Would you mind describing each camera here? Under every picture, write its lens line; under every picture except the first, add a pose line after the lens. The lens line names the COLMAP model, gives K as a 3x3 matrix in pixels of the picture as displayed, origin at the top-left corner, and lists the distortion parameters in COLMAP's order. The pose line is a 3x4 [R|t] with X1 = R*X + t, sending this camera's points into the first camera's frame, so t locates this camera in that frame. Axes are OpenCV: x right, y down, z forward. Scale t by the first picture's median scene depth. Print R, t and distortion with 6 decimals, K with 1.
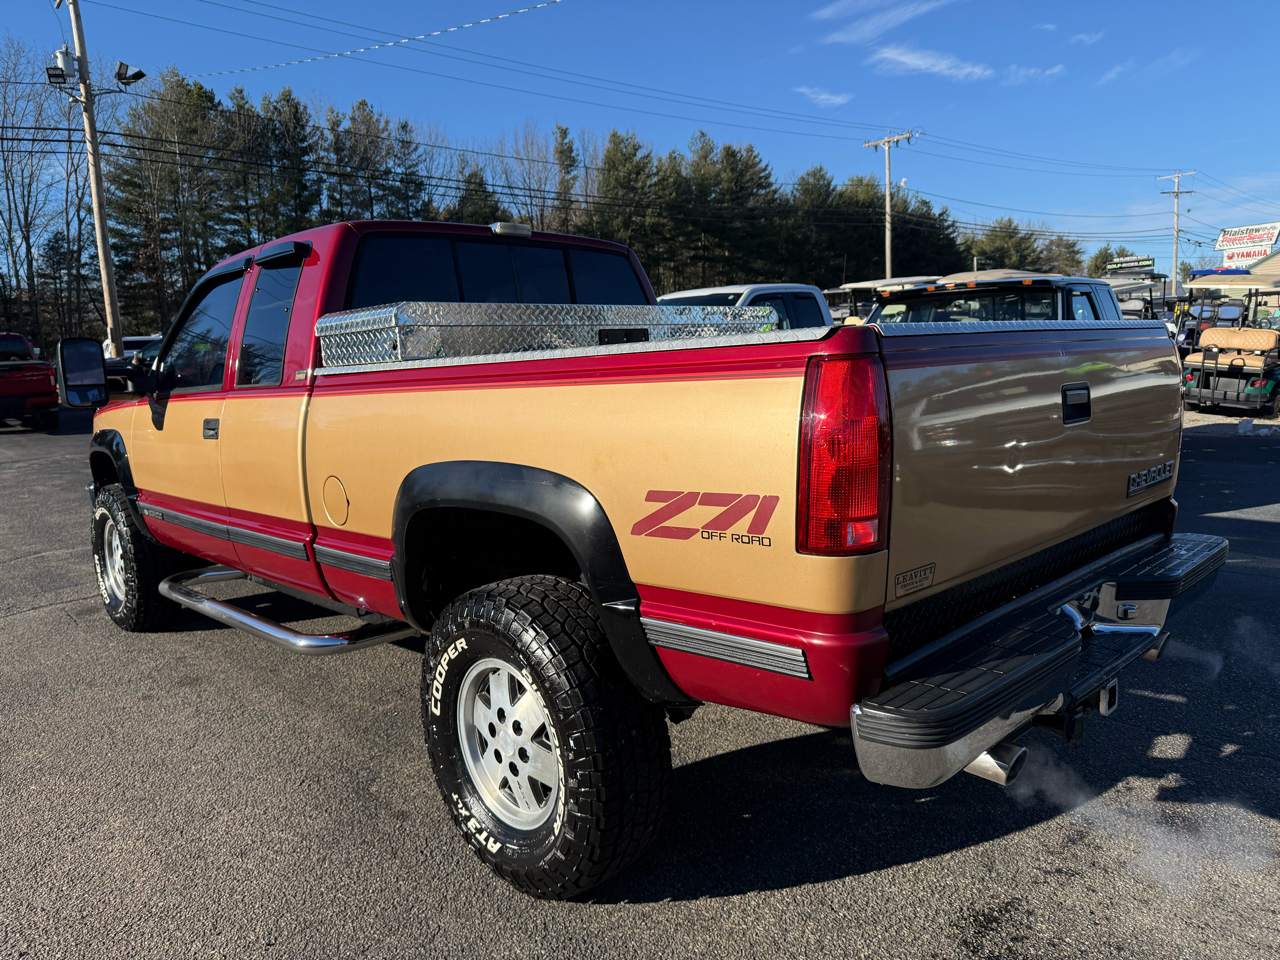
lens RADIAL K [[904.0, 0, 634.2], [0, 904.0, 472.3], [0, 0, 1]] dist [0.031596, -0.033111]
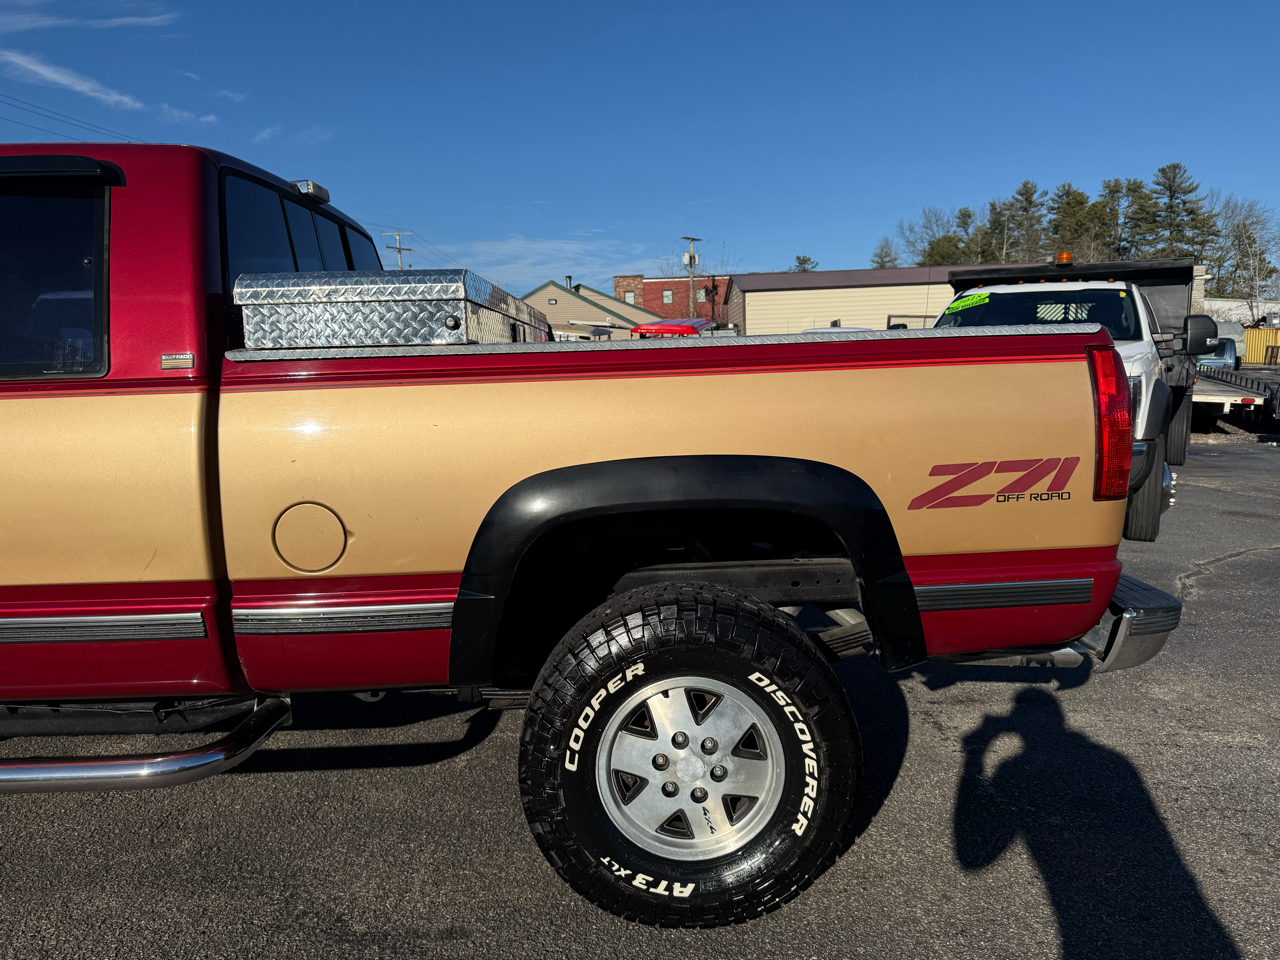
lens RADIAL K [[904.0, 0, 634.2], [0, 904.0, 472.3], [0, 0, 1]] dist [0.031596, -0.033111]
pose [[0.699498, -0.049048, 0.712949, -0.789432], [0.075180, 0.997157, -0.005161, 0.005122], [-0.710669, 0.057209, 0.701197, 0.382924]]
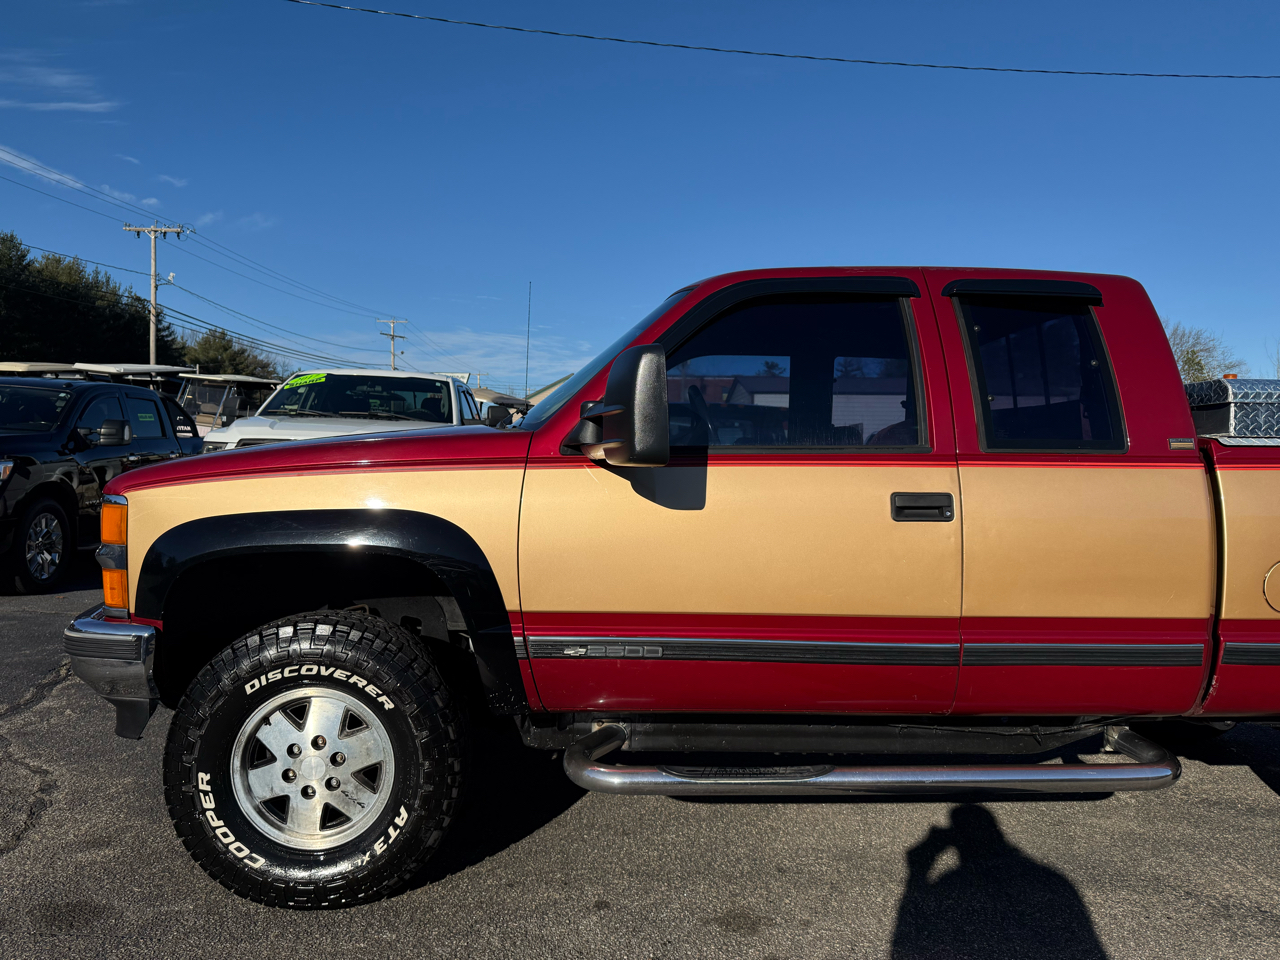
lens RADIAL K [[904.0, 0, 634.2], [0, 904.0, 472.3], [0, 0, 1]] dist [0.031596, -0.033111]
pose [[0.663422, 0.053101, 0.746359, -1.723895], [0.039685, 0.993578, -0.105965, -0.012811], [-0.747192, 0.099918, 0.657054, 1.052821]]
